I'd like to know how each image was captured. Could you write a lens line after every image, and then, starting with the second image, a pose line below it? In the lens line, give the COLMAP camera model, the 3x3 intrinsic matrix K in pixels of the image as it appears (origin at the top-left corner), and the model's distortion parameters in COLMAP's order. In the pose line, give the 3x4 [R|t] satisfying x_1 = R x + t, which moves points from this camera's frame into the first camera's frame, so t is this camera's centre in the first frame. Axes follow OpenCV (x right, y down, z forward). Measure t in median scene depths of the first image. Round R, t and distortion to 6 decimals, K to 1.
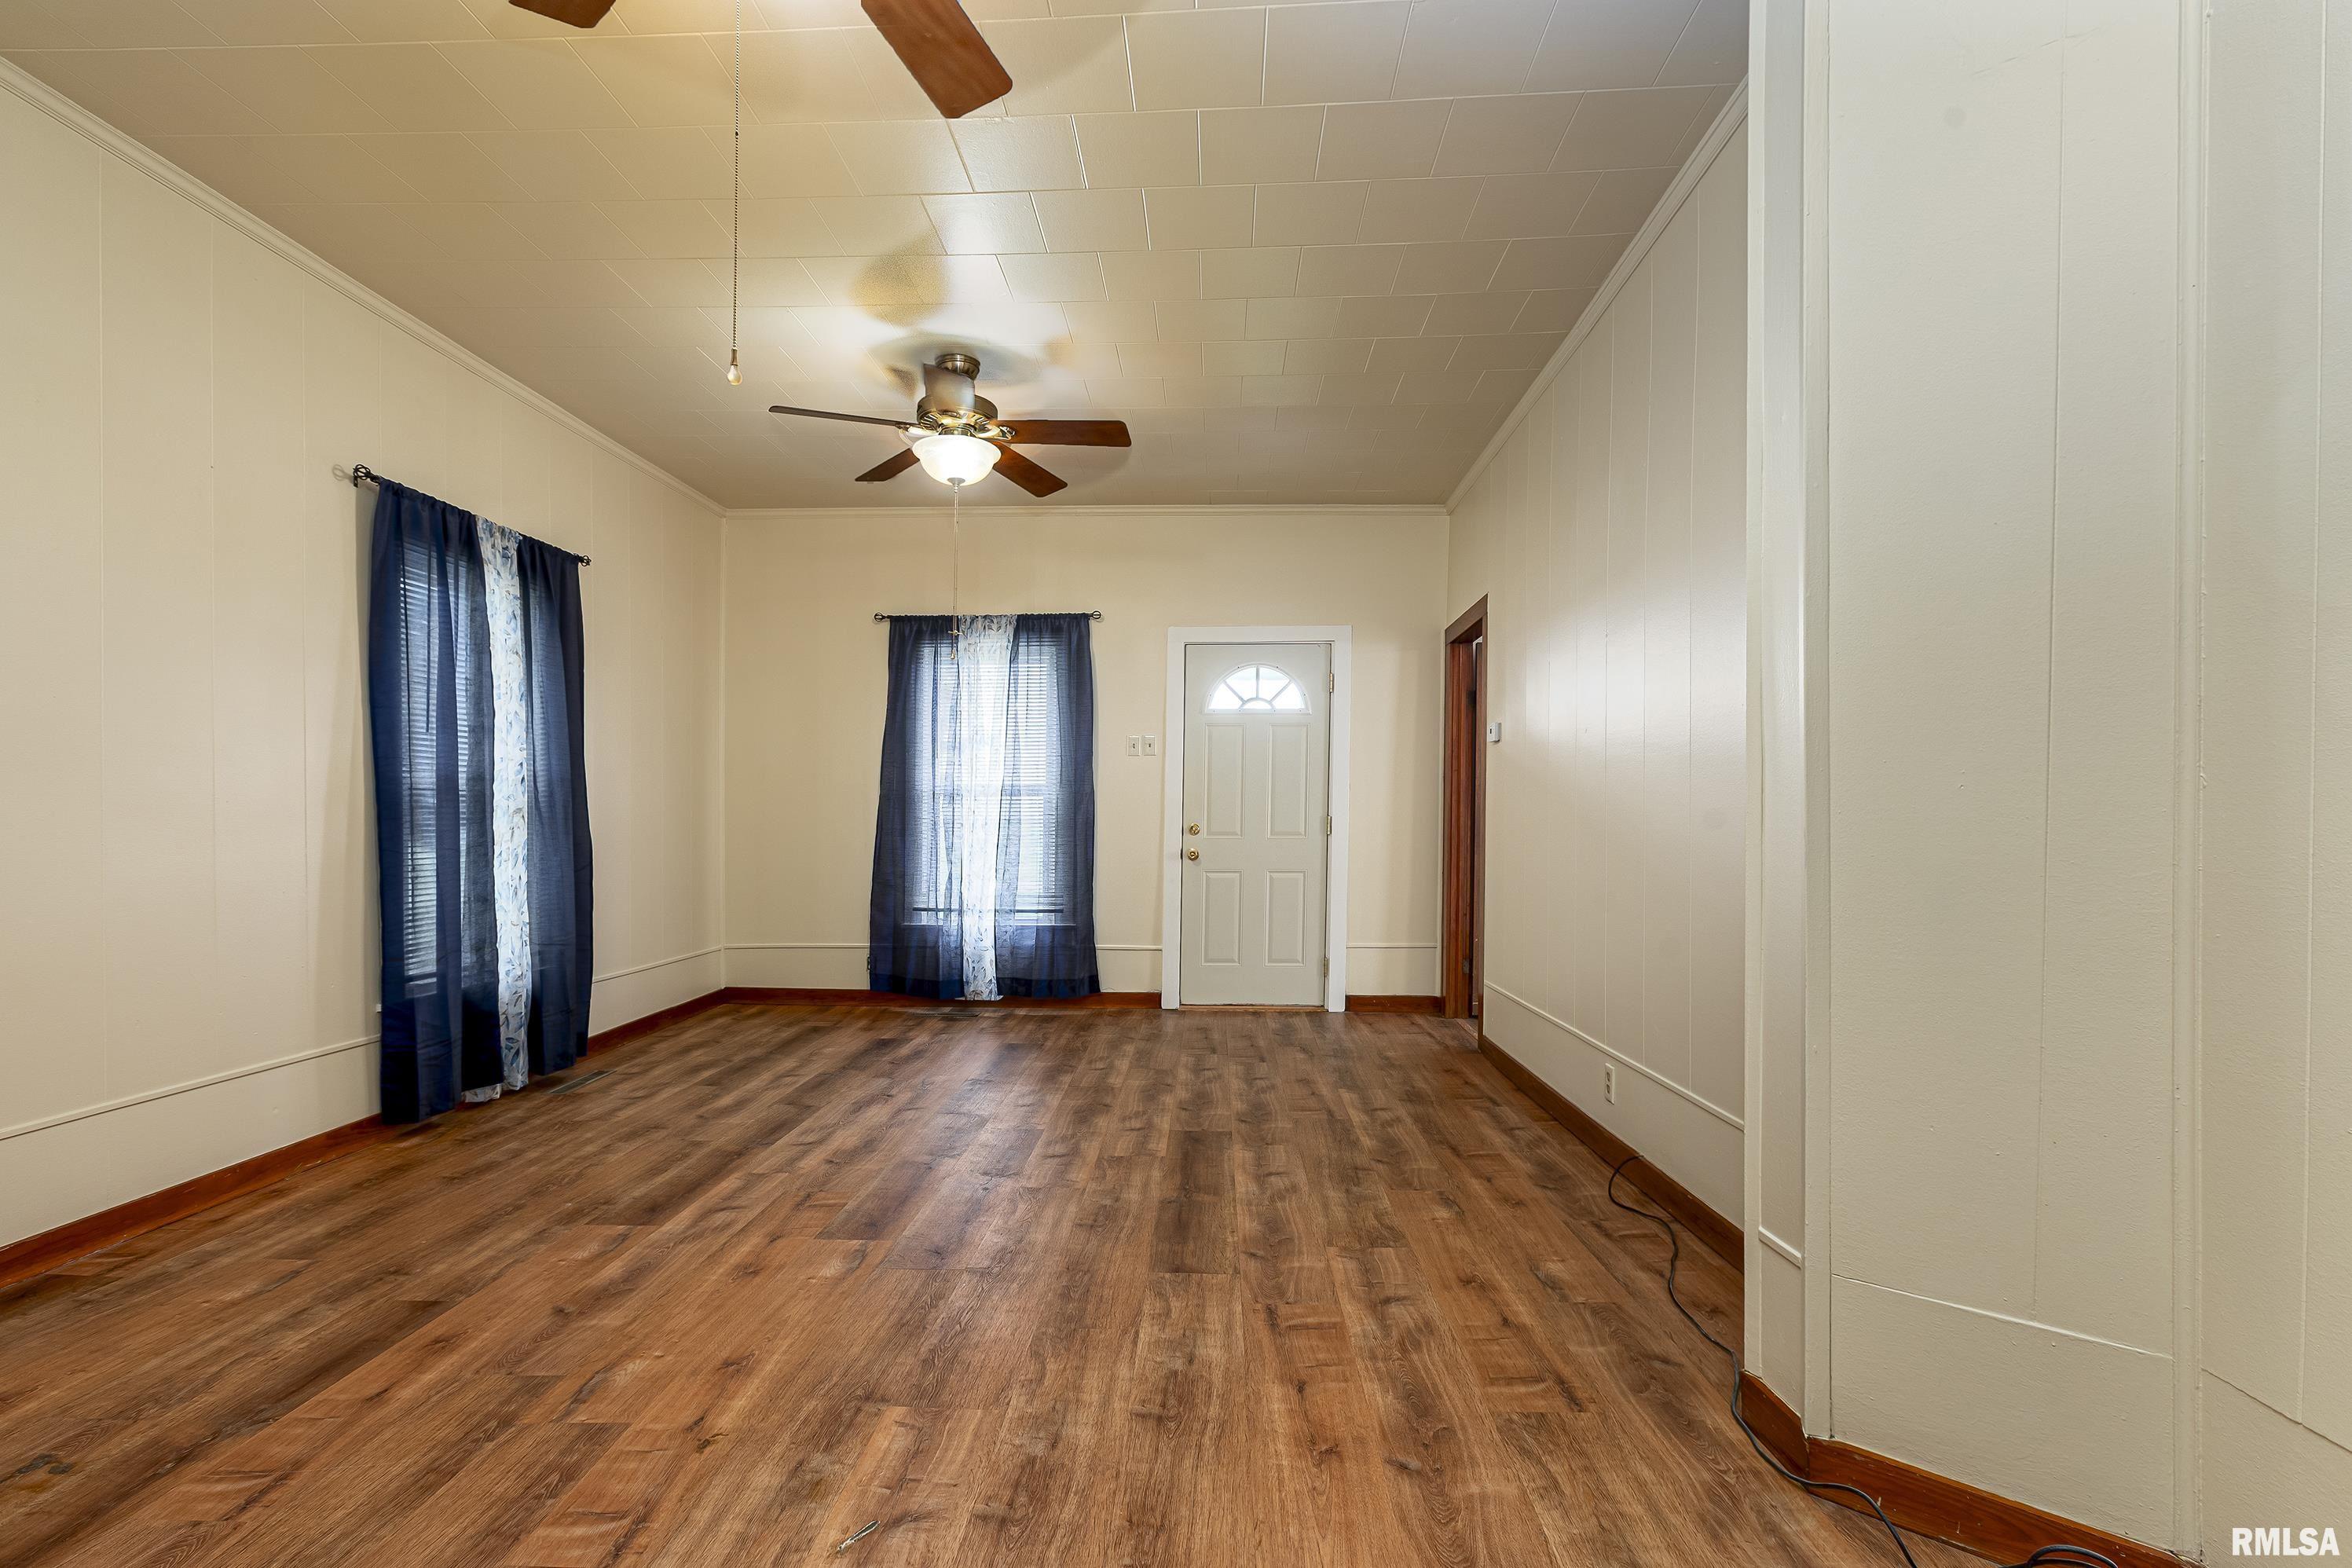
lens RADIAL K [[1075.3, 0, 1169.7], [0, 1075.3, 832.1], [0, 0, 1]] dist [-0.001016, -0.000022]
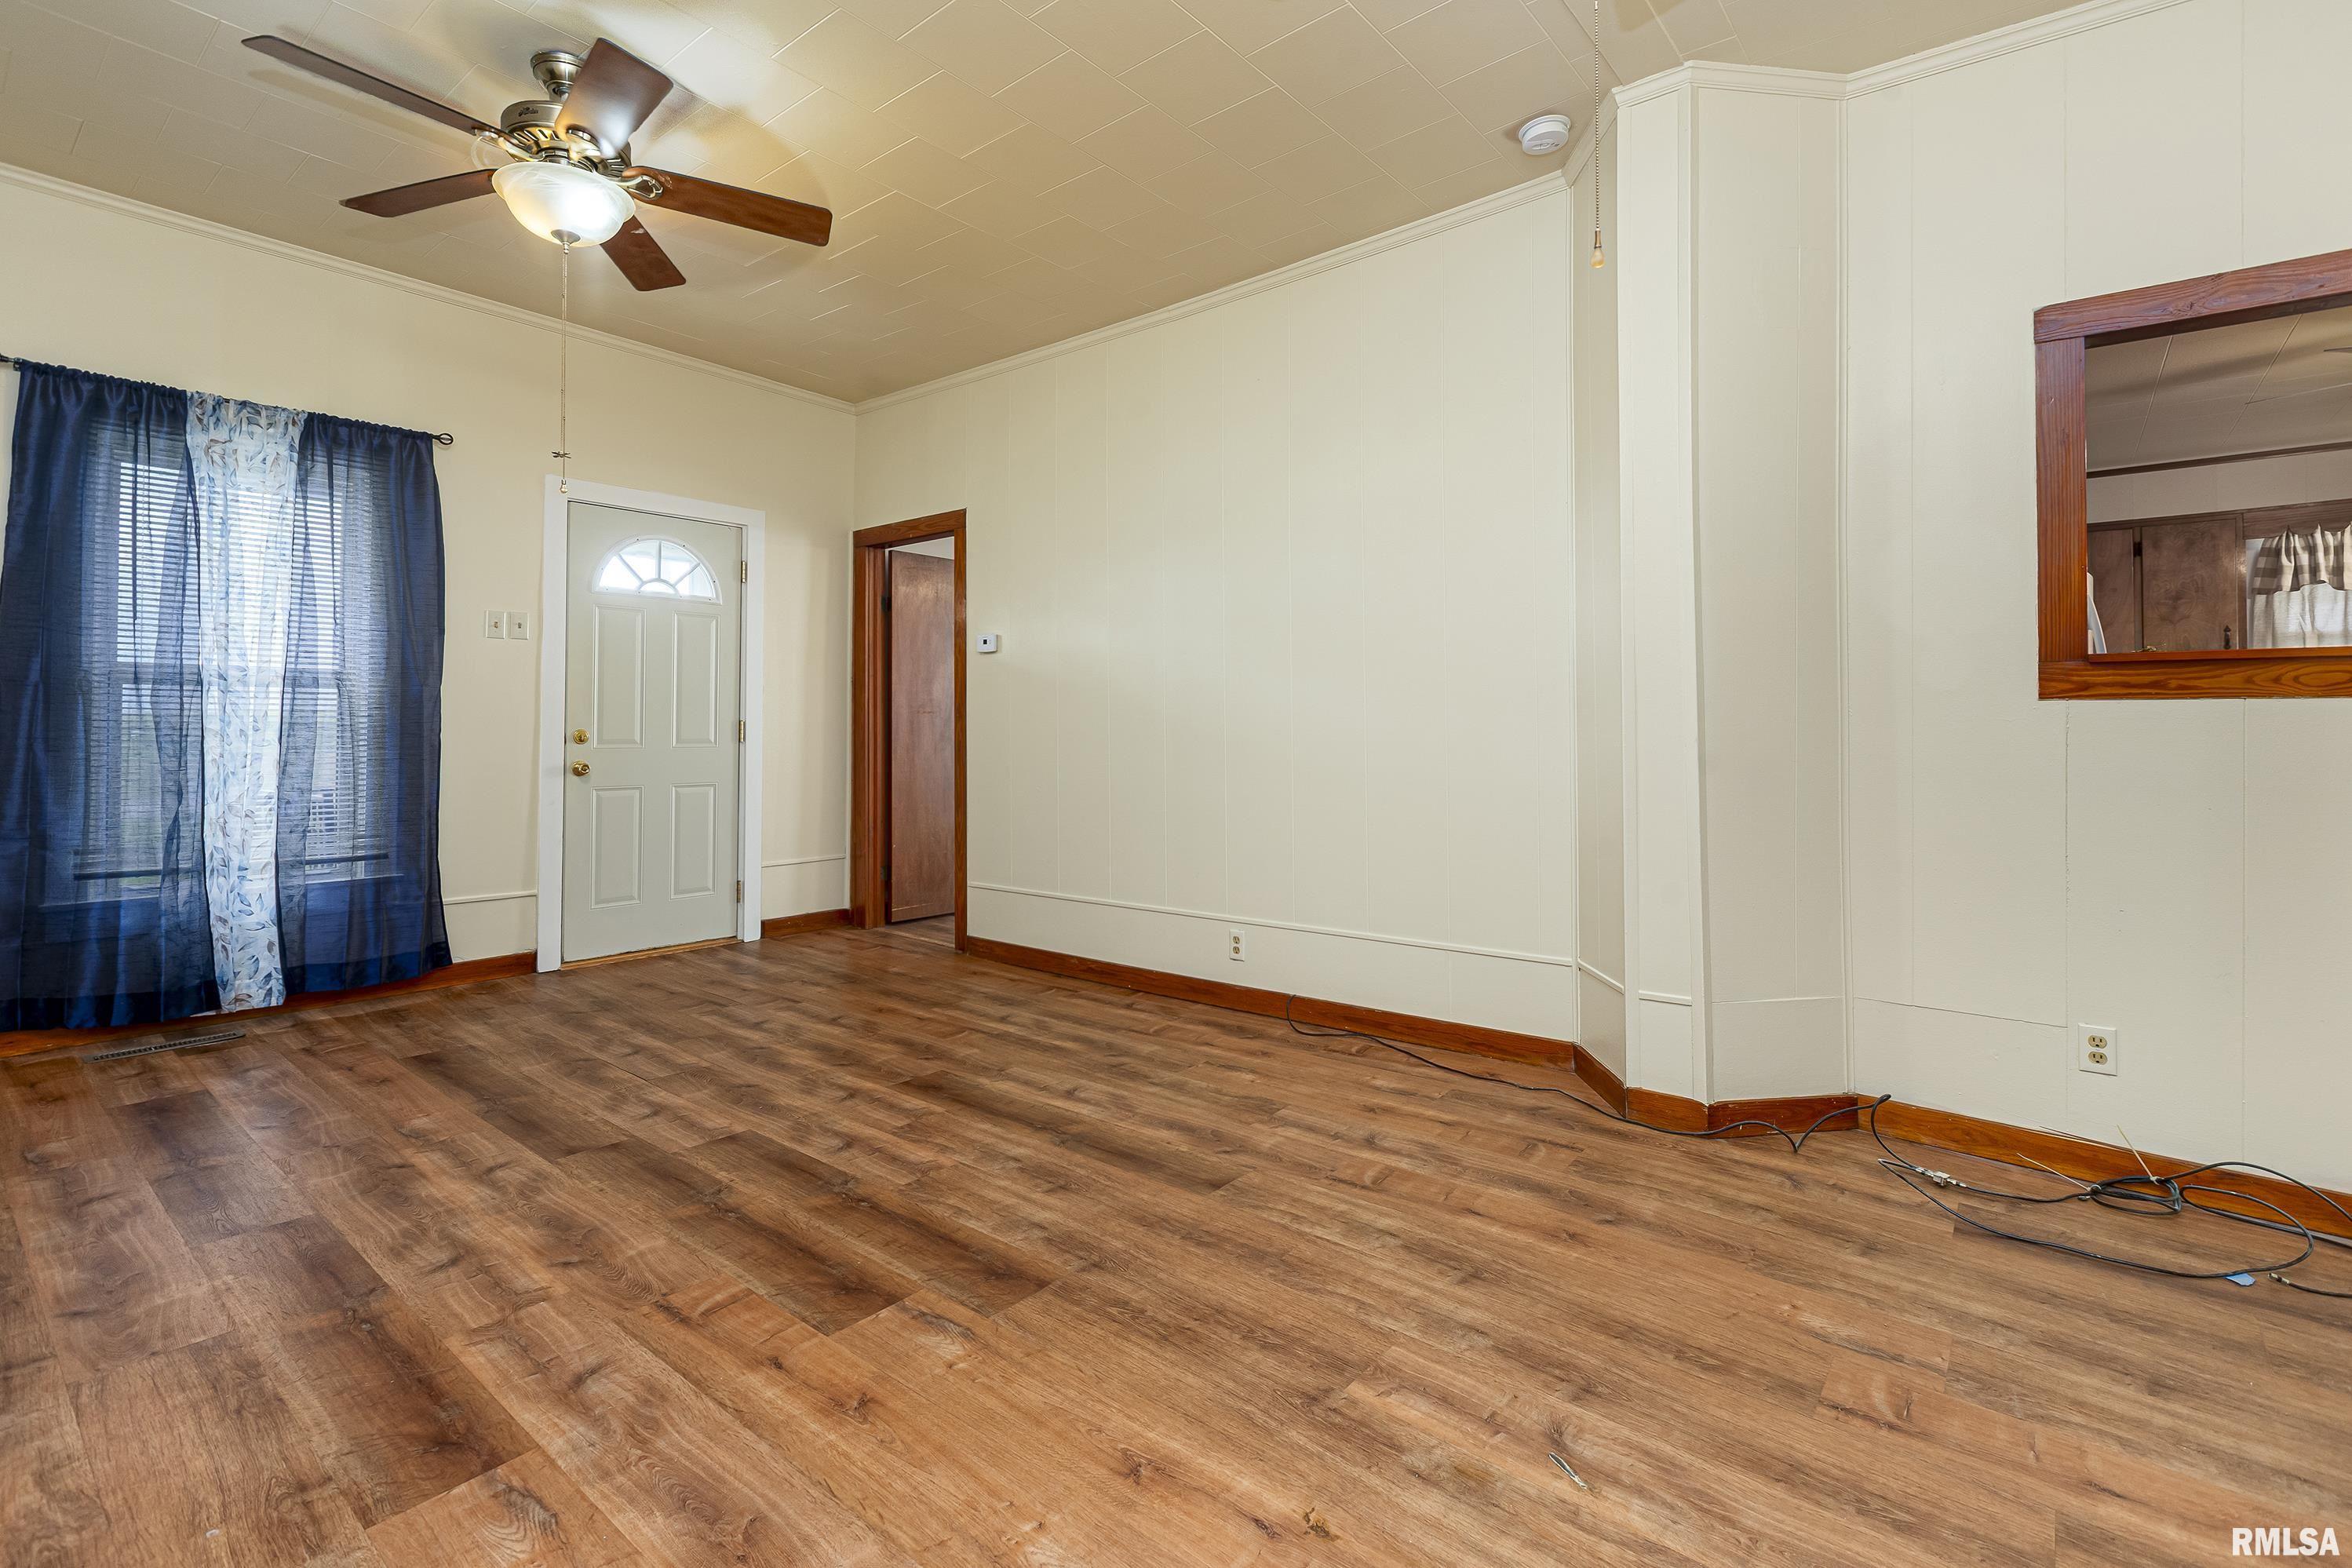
lens RADIAL K [[1063.5, 0, 1172.2], [0, 1063.5, 725.9], [0, 0, 1]] dist [-0.001082, 0.000261]
pose [[0.601352, 0.005064, 0.798968, -0.571956], [0.002655, 0.999962, -0.008336, -0.005234], [-0.798980, 0.007134, 0.601316, 0.315290]]
